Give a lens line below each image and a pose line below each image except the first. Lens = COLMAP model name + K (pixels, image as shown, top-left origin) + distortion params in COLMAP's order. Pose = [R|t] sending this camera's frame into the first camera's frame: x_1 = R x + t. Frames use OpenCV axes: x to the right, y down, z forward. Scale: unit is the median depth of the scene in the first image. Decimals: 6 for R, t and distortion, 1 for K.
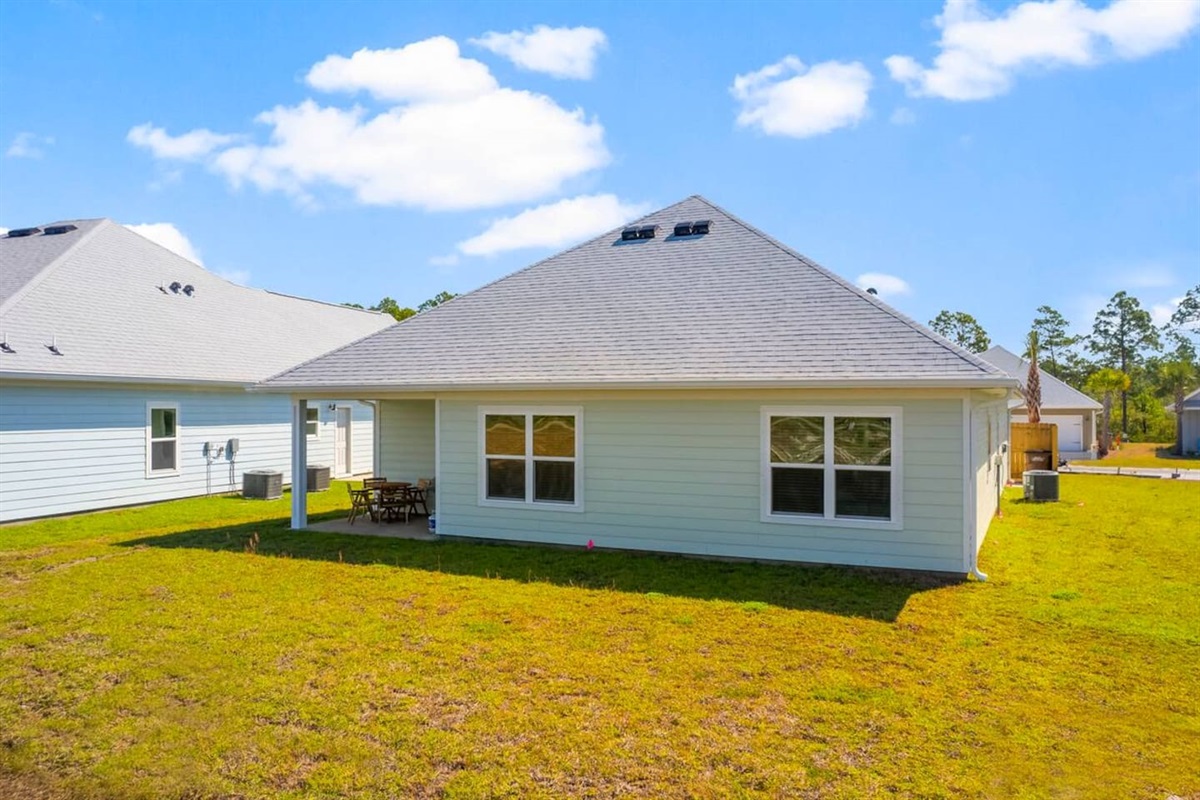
lens RADIAL K [[687.9, 0, 600.5], [0, 687.9, 407.1], [0, 0, 1]] dist [-0.017090, -0.000994]
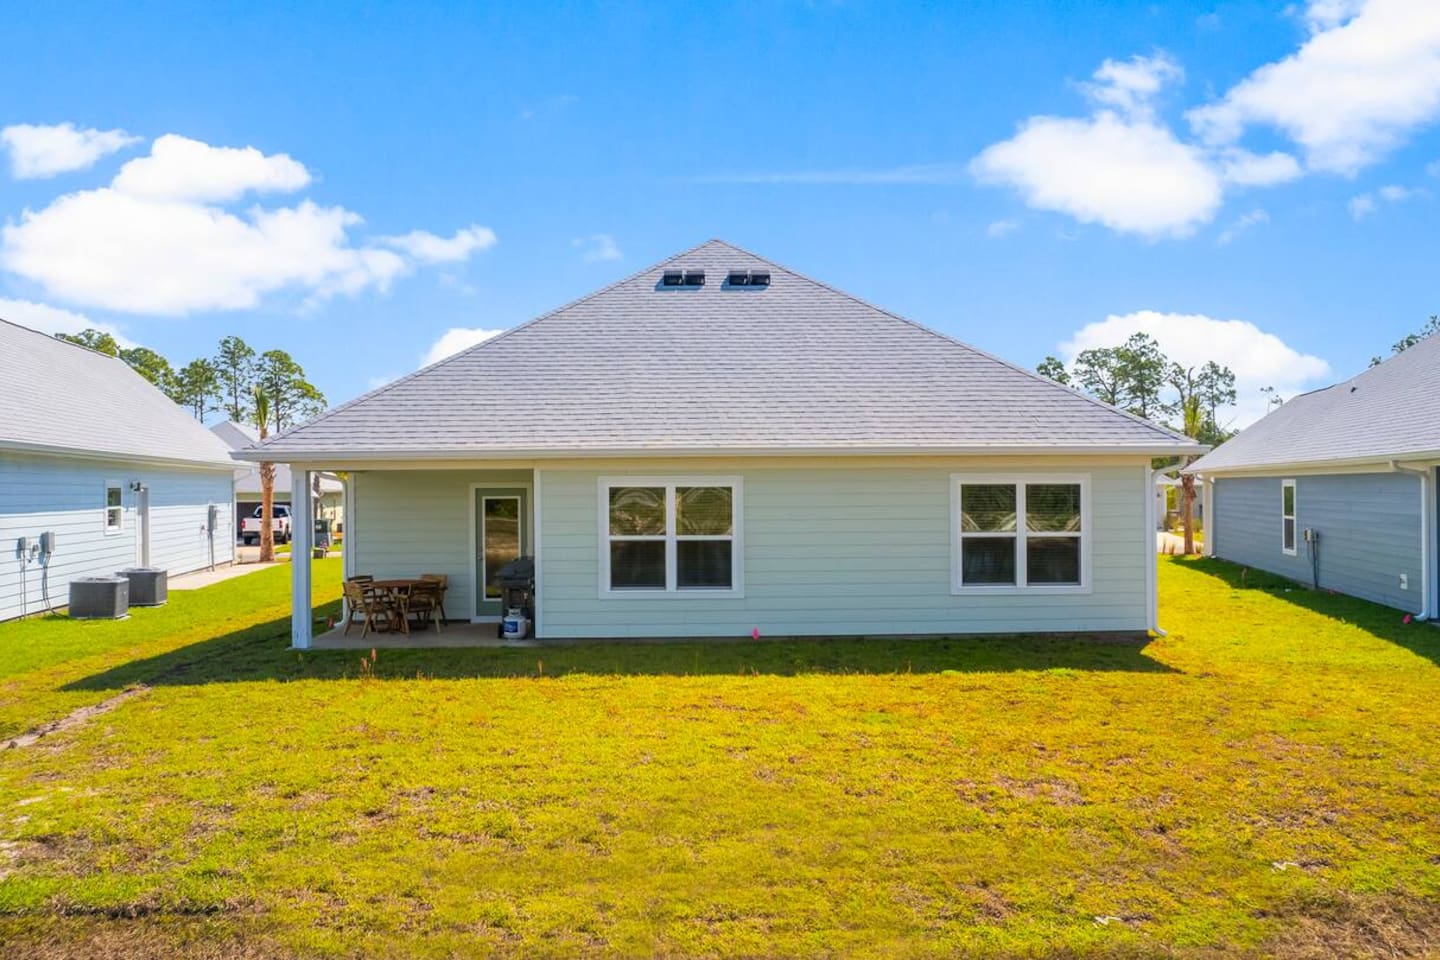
lens RADIAL K [[813.7, 0, 723.0], [0, 813.7, 474.1], [0, 0, 1]] dist [-0.013373, -0.001642]
pose [[0.936980, -0.004163, 0.349358, -0.393928], [0.008617, 0.999900, -0.011194, 0.007586], [-0.349276, 0.013498, 0.936923, 0.041430]]
